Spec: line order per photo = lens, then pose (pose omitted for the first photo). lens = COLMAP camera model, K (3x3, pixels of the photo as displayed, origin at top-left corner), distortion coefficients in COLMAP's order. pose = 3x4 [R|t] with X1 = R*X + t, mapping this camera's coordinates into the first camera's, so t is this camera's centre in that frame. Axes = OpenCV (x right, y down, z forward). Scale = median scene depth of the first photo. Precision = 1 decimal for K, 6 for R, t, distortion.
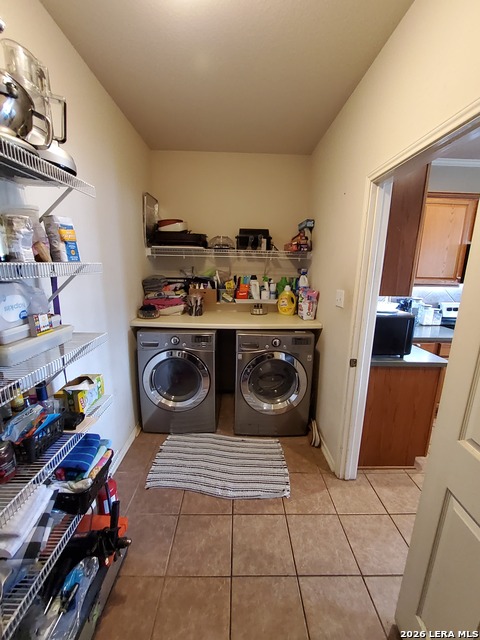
lens RADIAL K [[256.4, 0, 240.0], [0, 256.4, 320.0], [0, 0, 1]] dist [-0.002540, -0.000312]
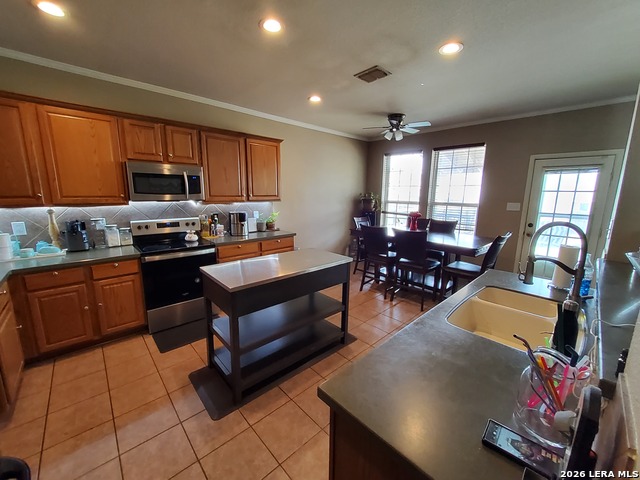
lens RADIAL K [[256.4, 0, 318.6], [0, 256.4, 237.6], [0, 0, 1]] dist [-0.002540, -0.000312]
pose [[0.743870, -0.130036, 0.655552, 0.680444], [0.138115, 0.989625, 0.039581, 0.054395], [-0.653898, 0.061098, 0.754112, -0.204004]]
